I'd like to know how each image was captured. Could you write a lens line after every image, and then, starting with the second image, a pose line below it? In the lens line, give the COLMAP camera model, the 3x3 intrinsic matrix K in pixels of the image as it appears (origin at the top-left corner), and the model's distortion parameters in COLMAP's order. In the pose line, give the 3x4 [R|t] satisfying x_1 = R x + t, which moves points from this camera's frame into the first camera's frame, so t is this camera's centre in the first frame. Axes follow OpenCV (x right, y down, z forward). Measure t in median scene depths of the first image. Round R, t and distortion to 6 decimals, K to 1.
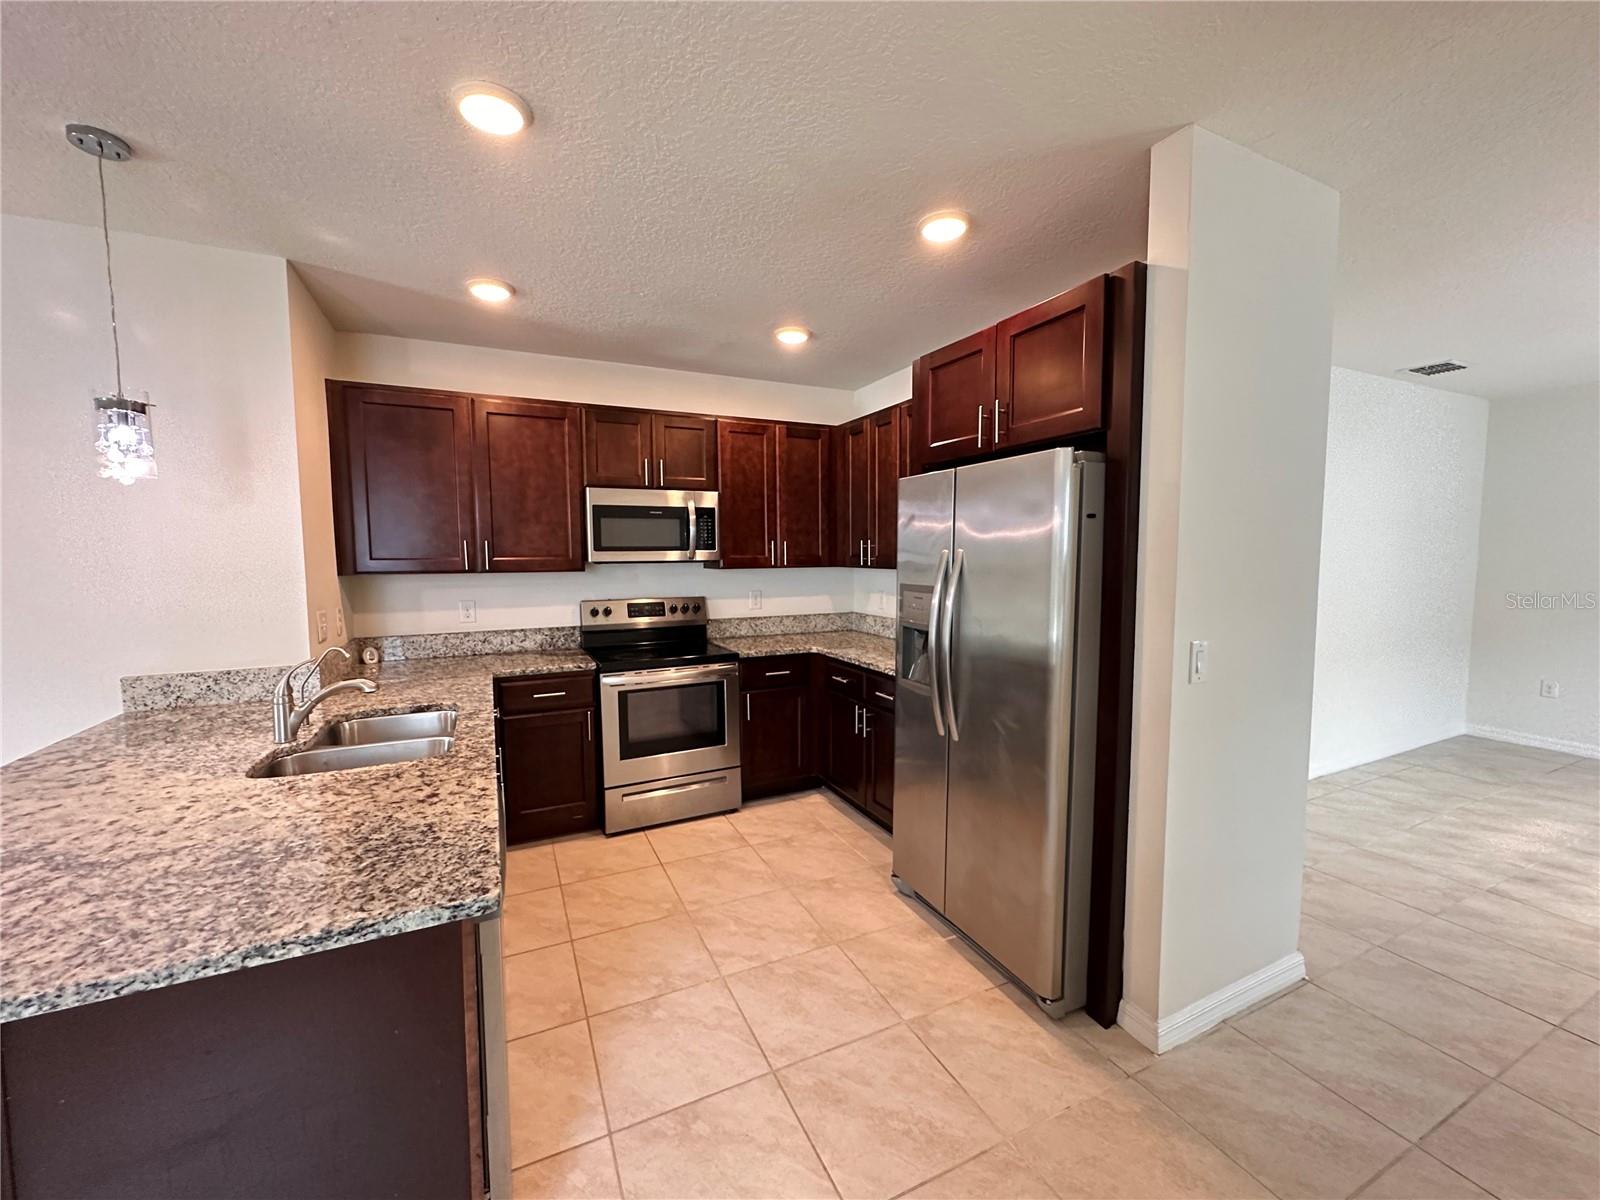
lens RADIAL K [[640.4, 0, 800.0], [0, 640.4, 600.0], [0, 0, 1]] dist [-0.004962, 0.001107]
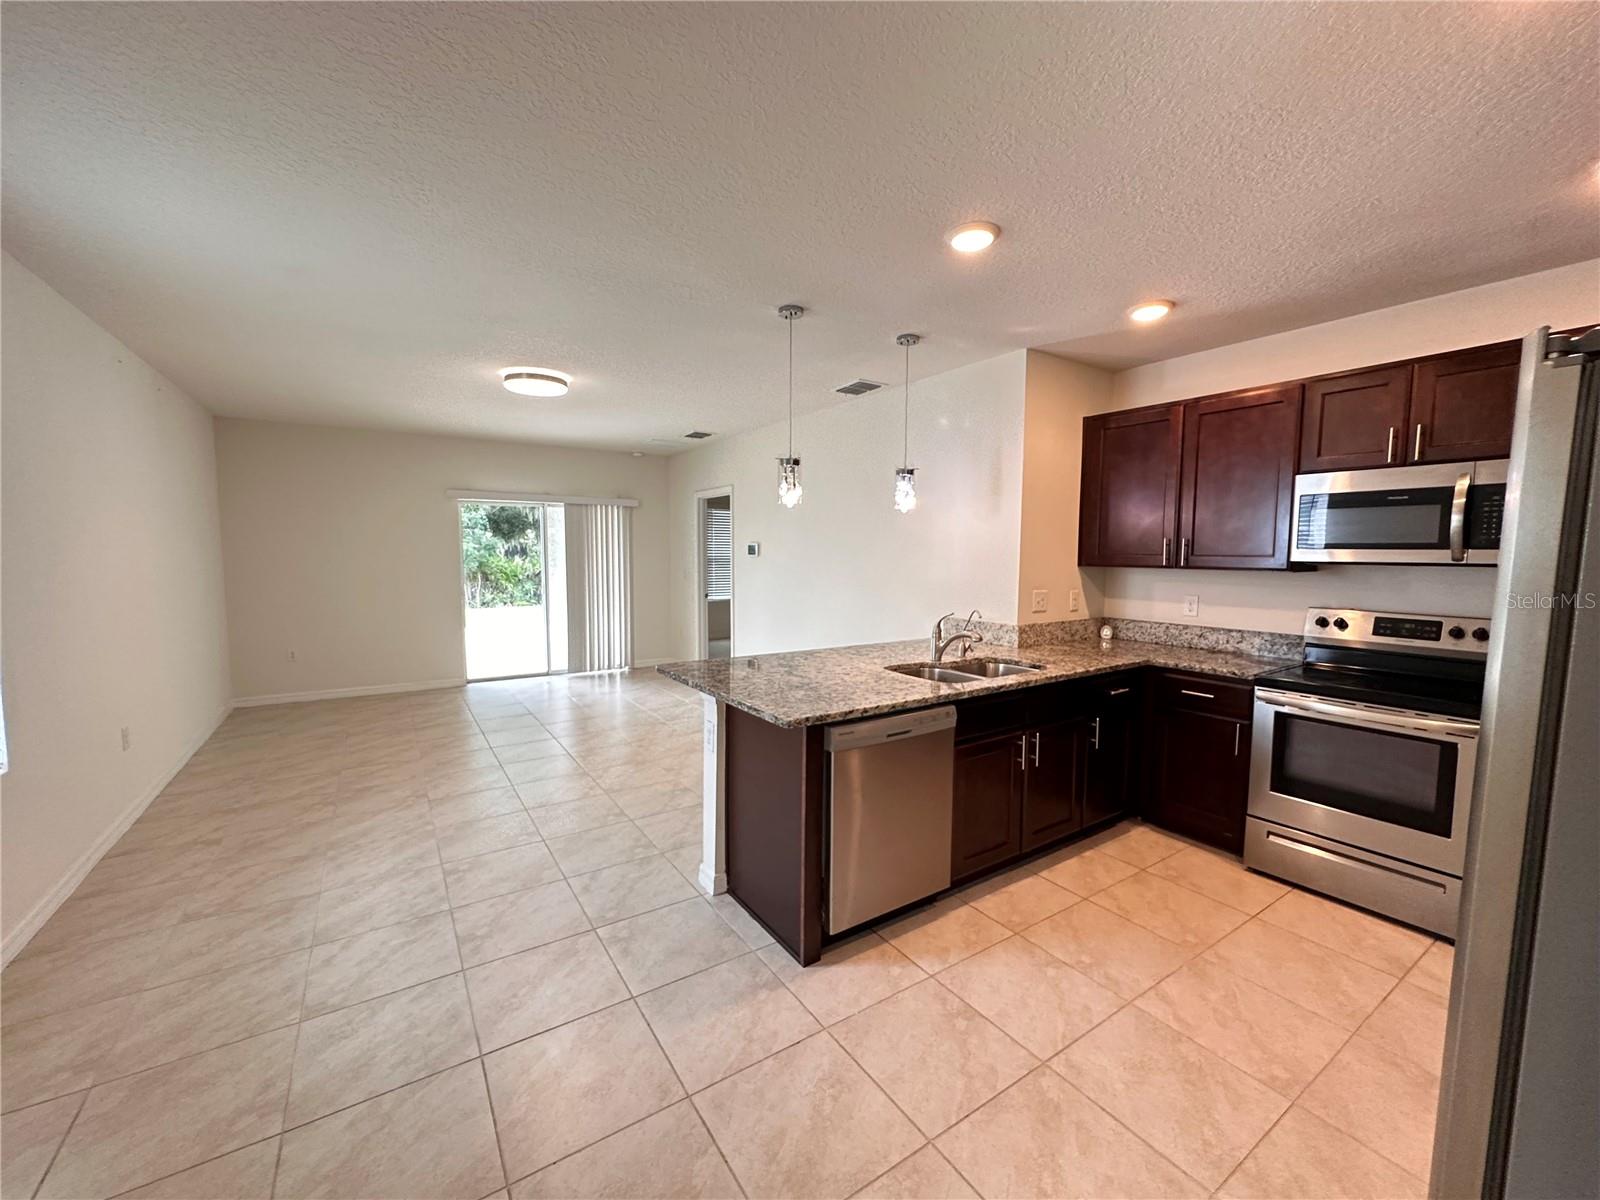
lens RADIAL K [[640.4, 0, 800.0], [0, 640.4, 600.0], [0, 0, 1]] dist [-0.004962, 0.001107]
pose [[0.133883, 0.084389, -0.987398, 0.656476], [-0.080171, 0.994024, 0.074084, -0.026936], [0.987749, 0.069242, 0.139848, 0.332190]]
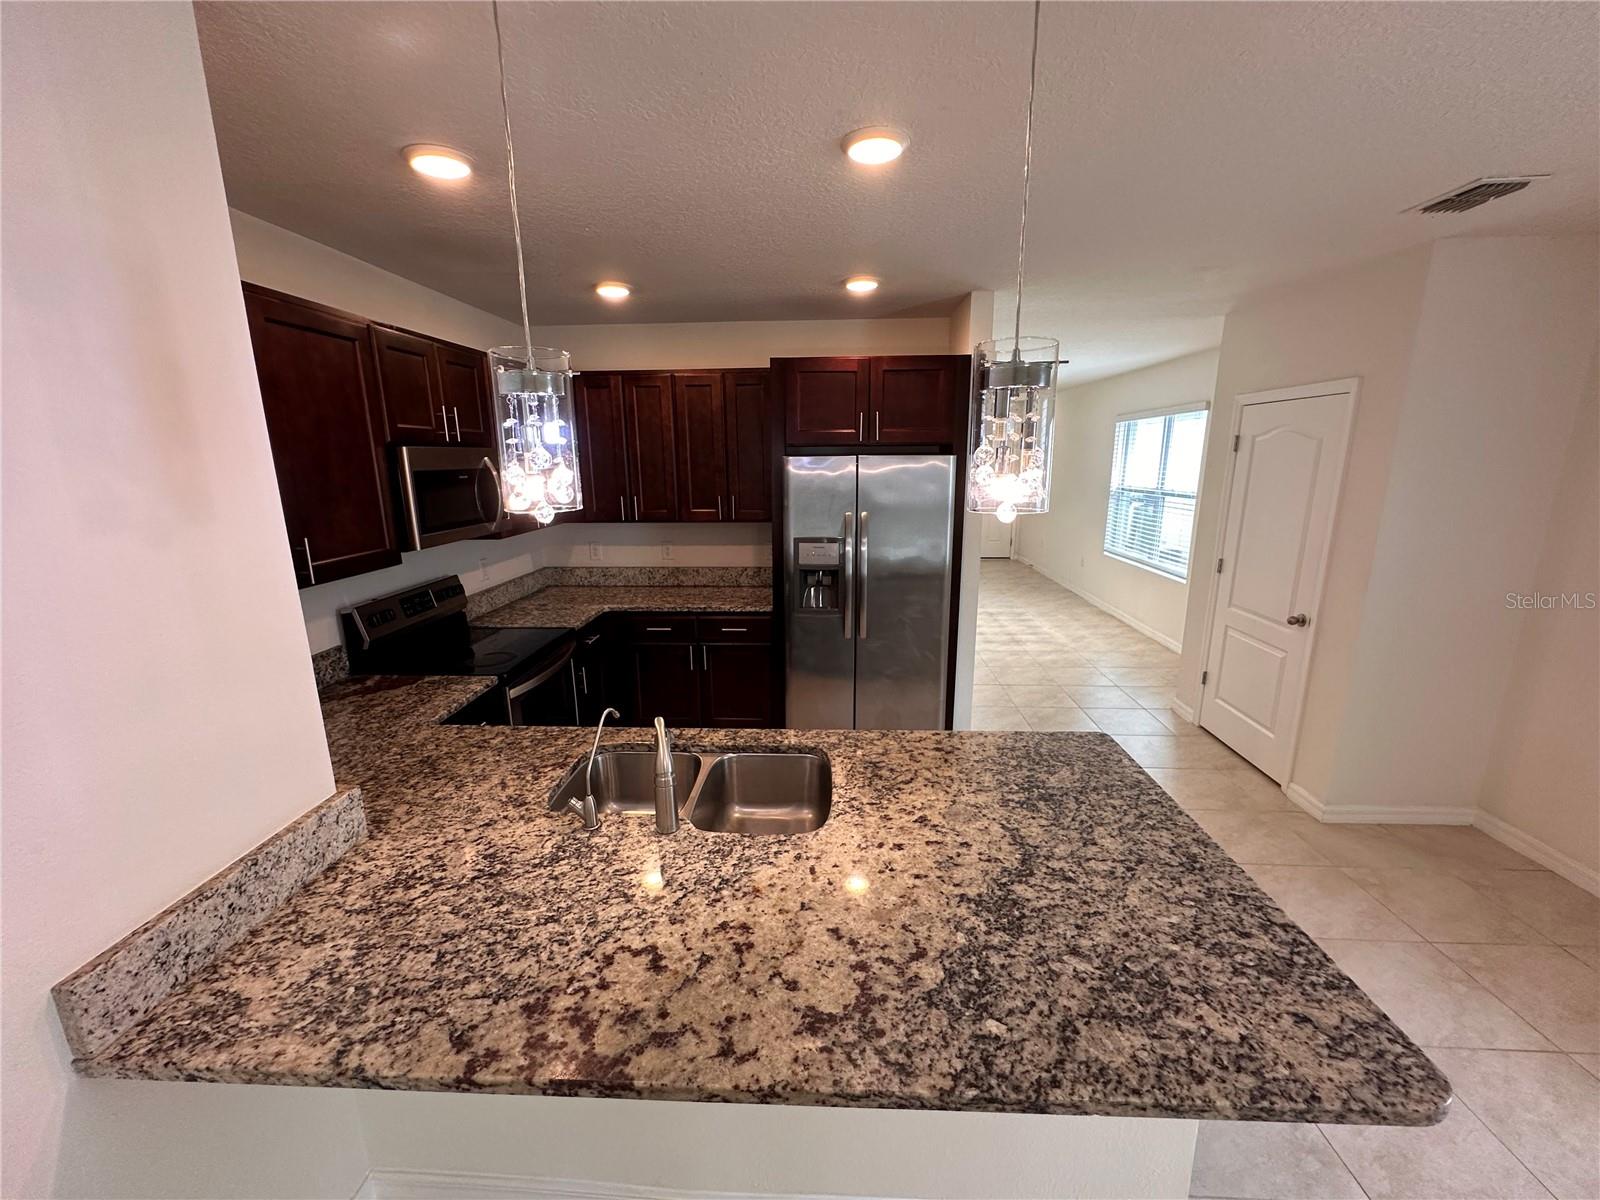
lens RADIAL K [[640.4, 0, 800.0], [0, 640.4, 600.0], [0, 0, 1]] dist [-0.004962, 0.001107]
pose [[0.478881, -0.191701, 0.856694, -1.117531], [0.071442, 0.981140, 0.179613, -0.153926], [-0.874968, -0.024809, 0.483545, 0.398382]]
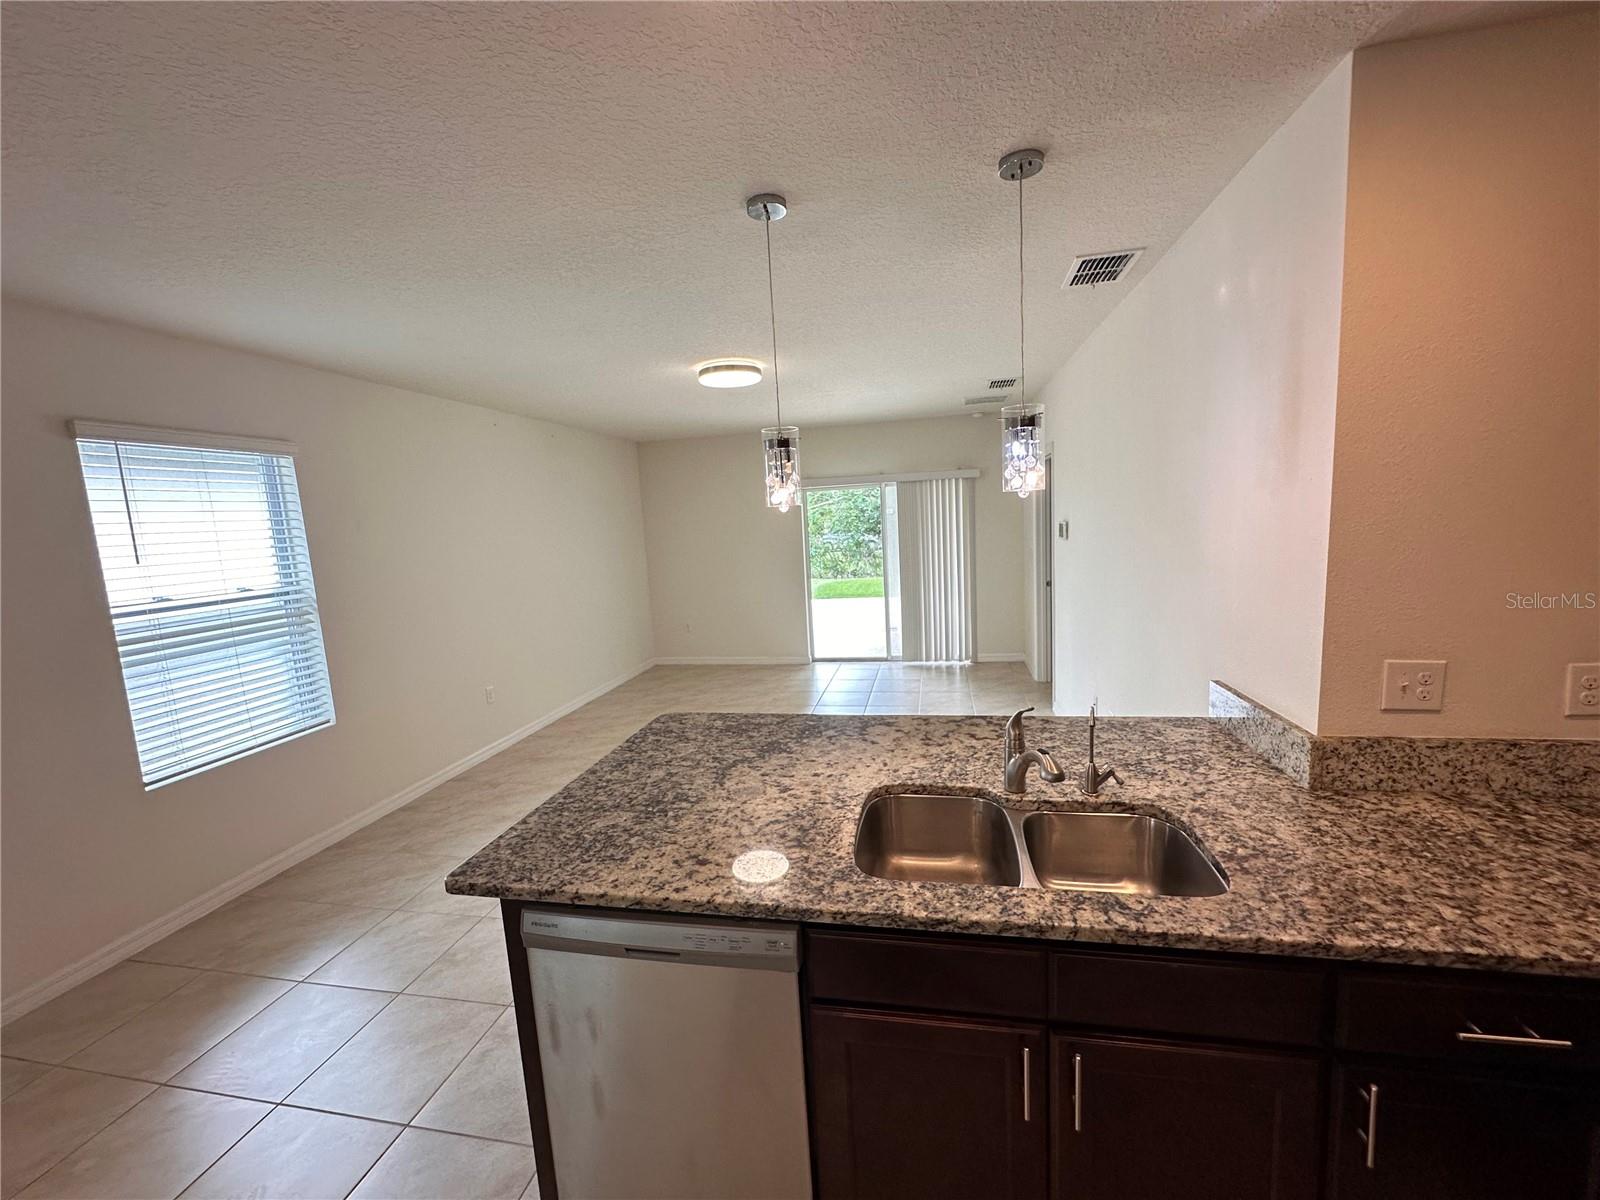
lens RADIAL K [[640.4, 0, 800.0], [0, 640.4, 600.0], [0, 0, 1]] dist [-0.004962, 0.001107]
pose [[-0.601569, 0.139401, -0.786564, 0.017773], [-0.002302, 0.984349, 0.176214, -0.153942], [0.798818, 0.107815, -0.591833, 1.037547]]
